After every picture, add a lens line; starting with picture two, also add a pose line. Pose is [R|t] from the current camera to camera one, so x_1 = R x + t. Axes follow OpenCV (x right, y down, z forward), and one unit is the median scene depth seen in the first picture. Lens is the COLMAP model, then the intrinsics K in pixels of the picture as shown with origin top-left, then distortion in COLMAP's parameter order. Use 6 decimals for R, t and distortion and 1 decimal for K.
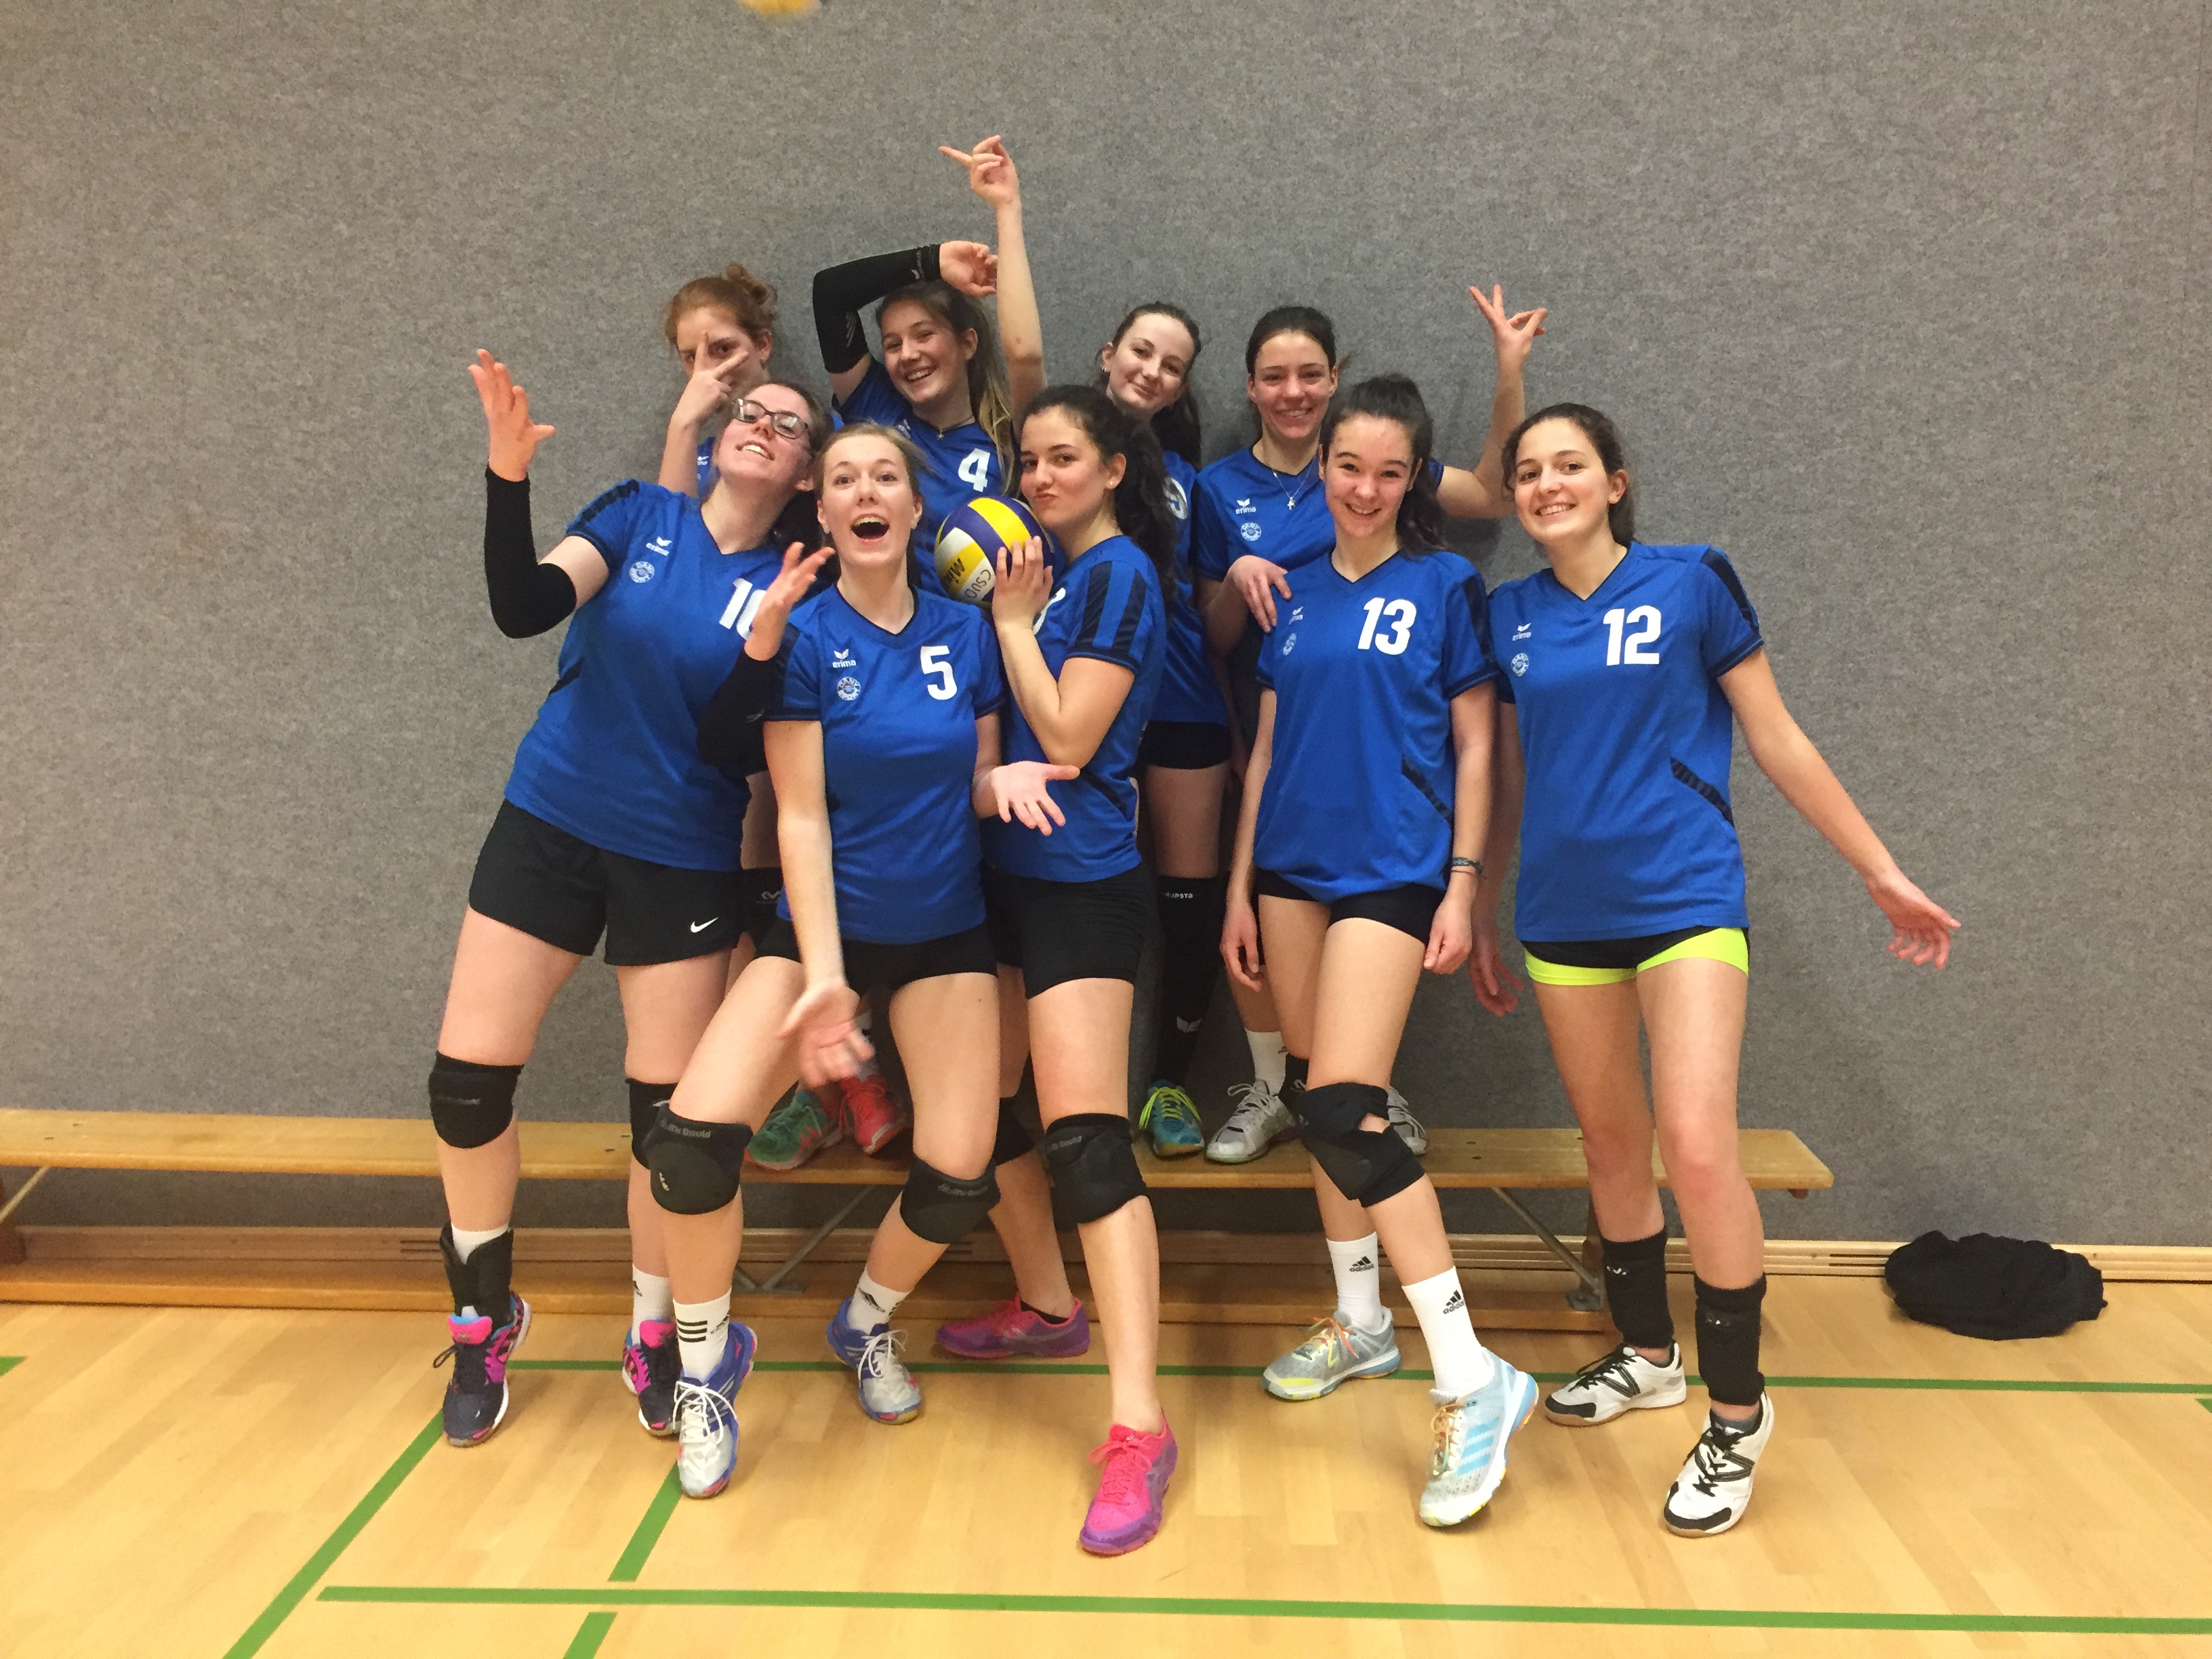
lens RADIAL K [[1871.8, 0, 1106.0], [0, 1871.8, 829.5], [0, 0, 1]] dist [-0.004507, 0.006954]
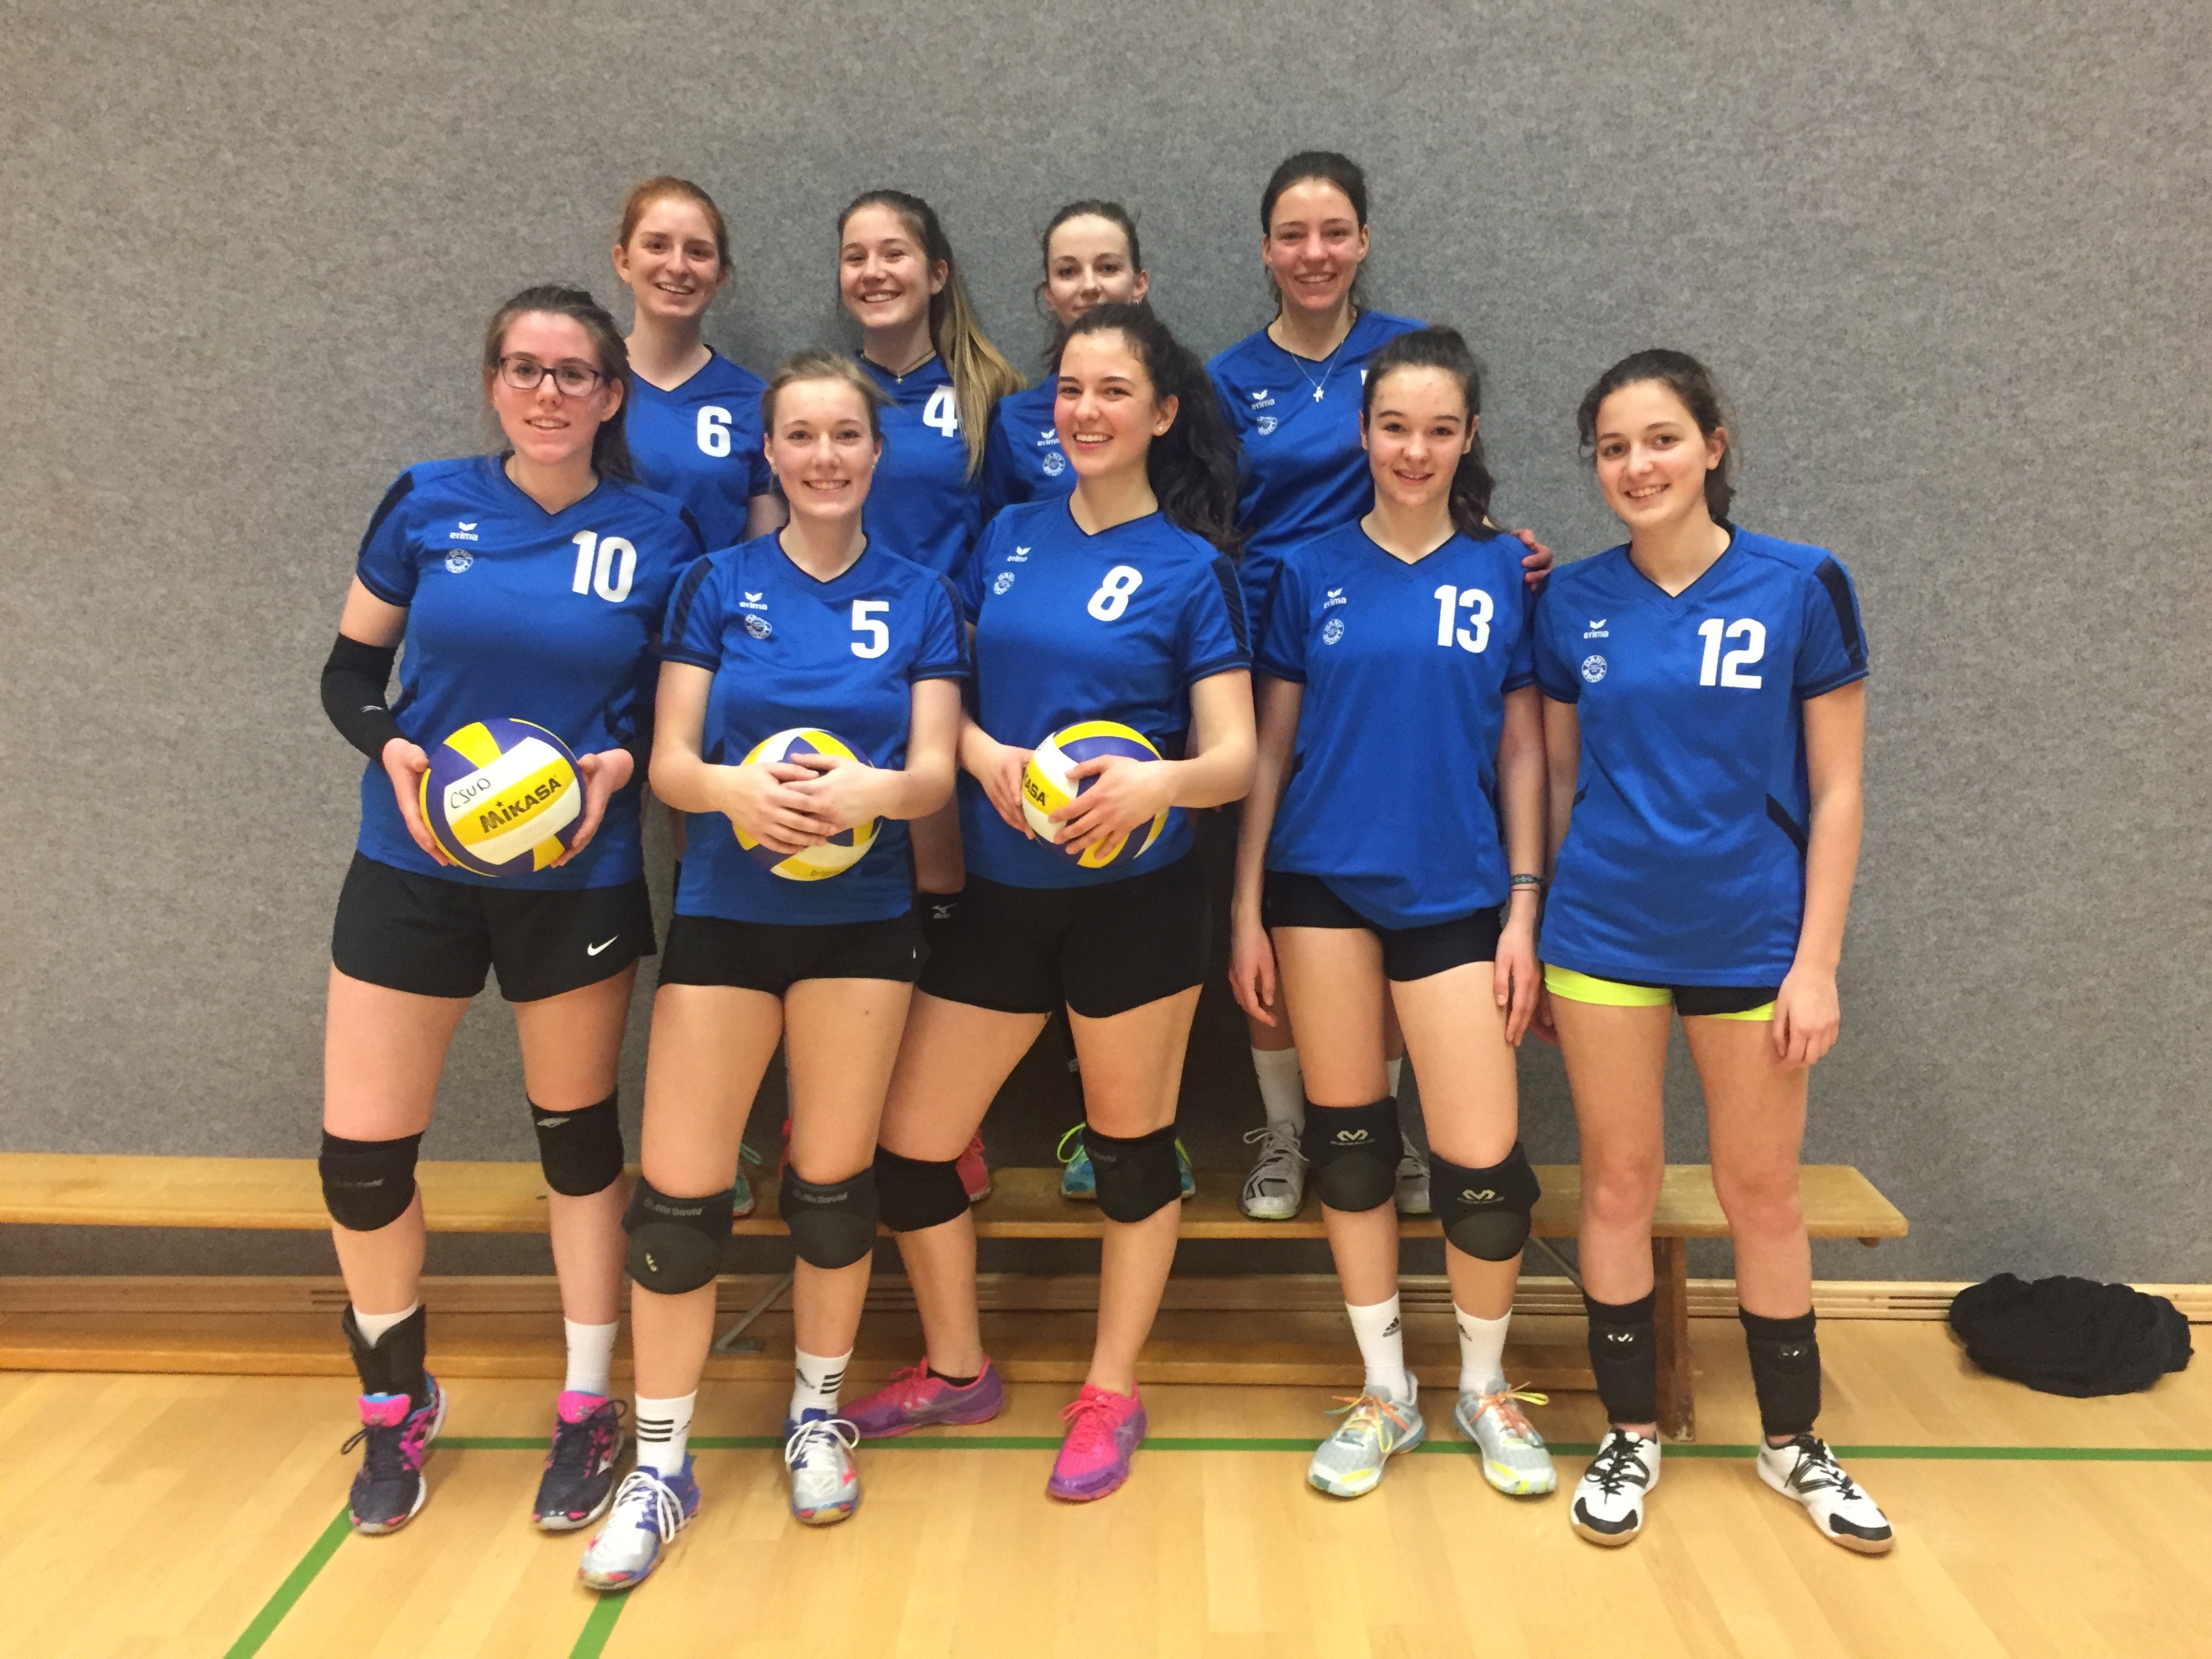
lens RADIAL K [[1848.8, 0, 1106.0], [0, 1848.8, 829.5], [0, 0, 1]] dist [0.005680, -0.013952]
pose [[0.999658, -0.003542, 0.025924, -0.018625], [0.003091, 0.999843, 0.017435, -0.018820], [-0.025982, -0.017349, 0.999512, 0.115531]]
